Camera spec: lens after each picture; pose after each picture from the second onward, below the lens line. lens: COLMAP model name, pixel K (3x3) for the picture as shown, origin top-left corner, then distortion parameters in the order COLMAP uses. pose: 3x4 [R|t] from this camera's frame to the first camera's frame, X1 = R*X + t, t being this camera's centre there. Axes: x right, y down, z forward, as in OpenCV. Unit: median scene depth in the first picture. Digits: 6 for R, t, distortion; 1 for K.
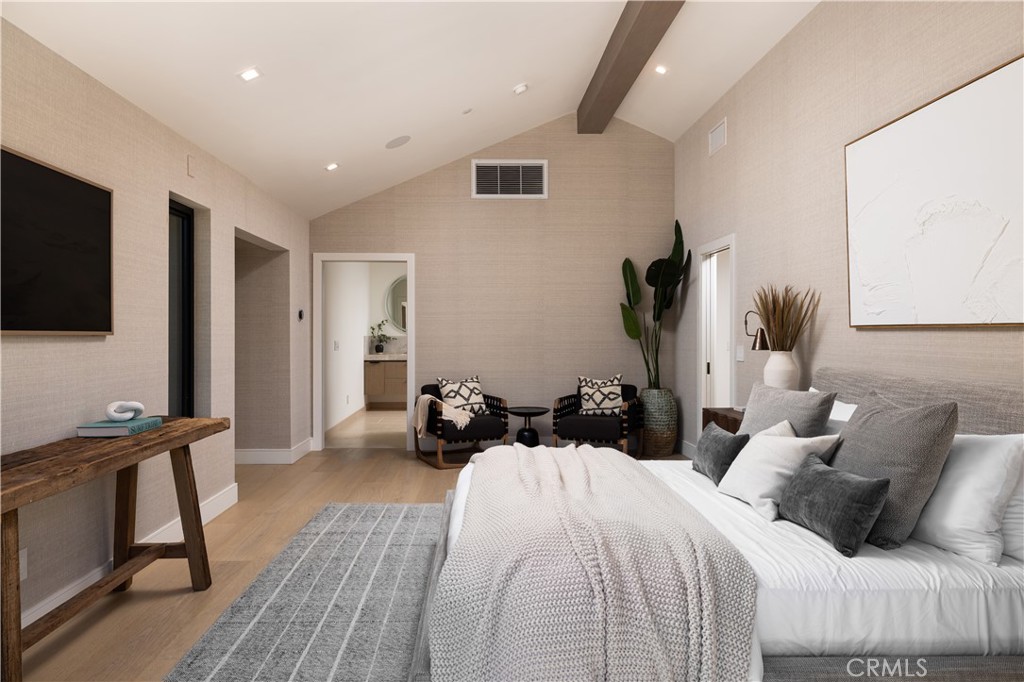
lens RADIAL K [[615.8, 0, 508.7], [0, 615.8, 337.0], [0, 0, 1]] dist [0.009039, 0.001121]
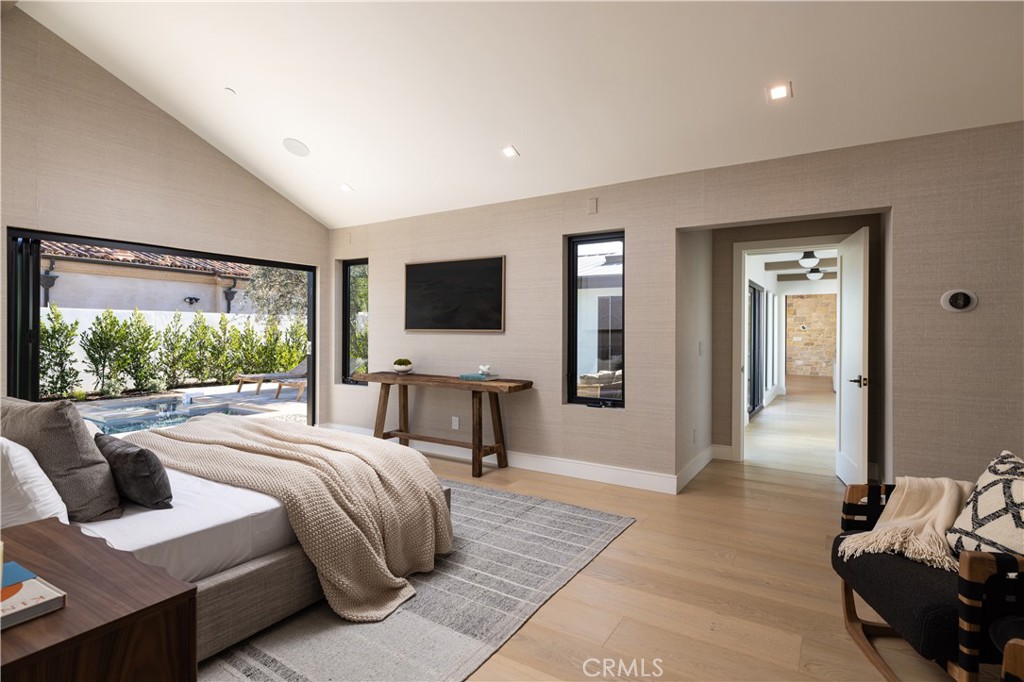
lens RADIAL K [[513.0, 0, 508.4], [0, 513.0, 335.4], [0, 0, 1]] dist [-0.003708, -0.000278]
pose [[-0.574802, -0.001106, -0.818292, 0.508845], [-0.011888, 0.999905, 0.006999, -0.001448], [0.818206, 0.013751, -0.574761, 1.522889]]
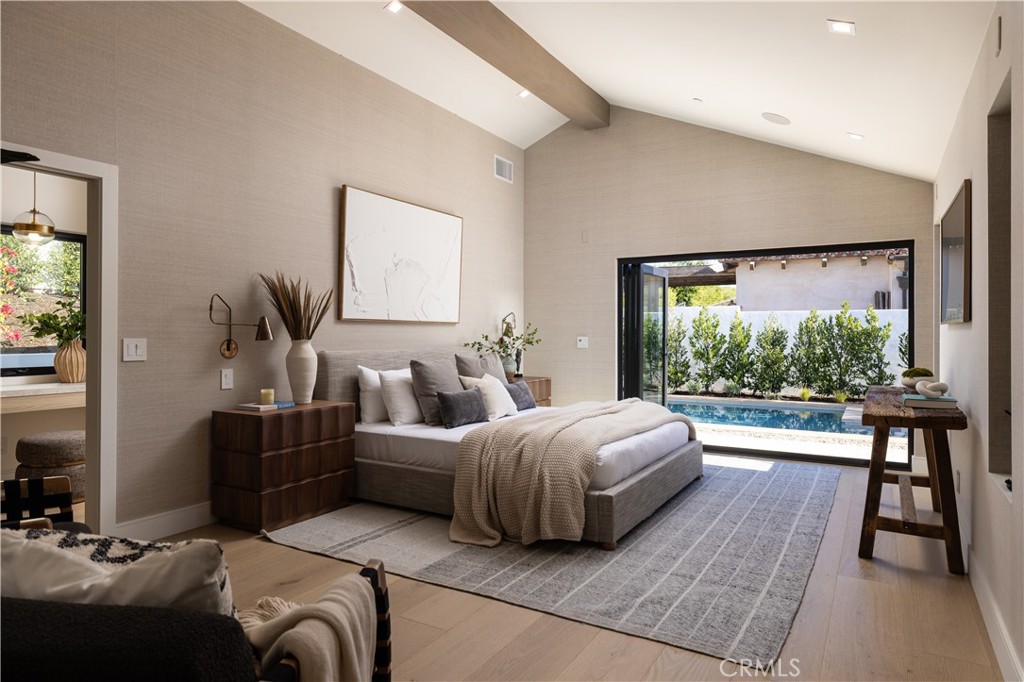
lens RADIAL K [[615.8, 0, 508.1], [0, 615.8, 338.0], [0, 0, 1]] dist [0.009039, 0.001121]
pose [[-0.828609, -0.001210, 0.559826, -0.467994], [0.004407, 0.999953, 0.008685, 0.011688], [-0.559810, 0.009664, -0.828564, 1.796380]]
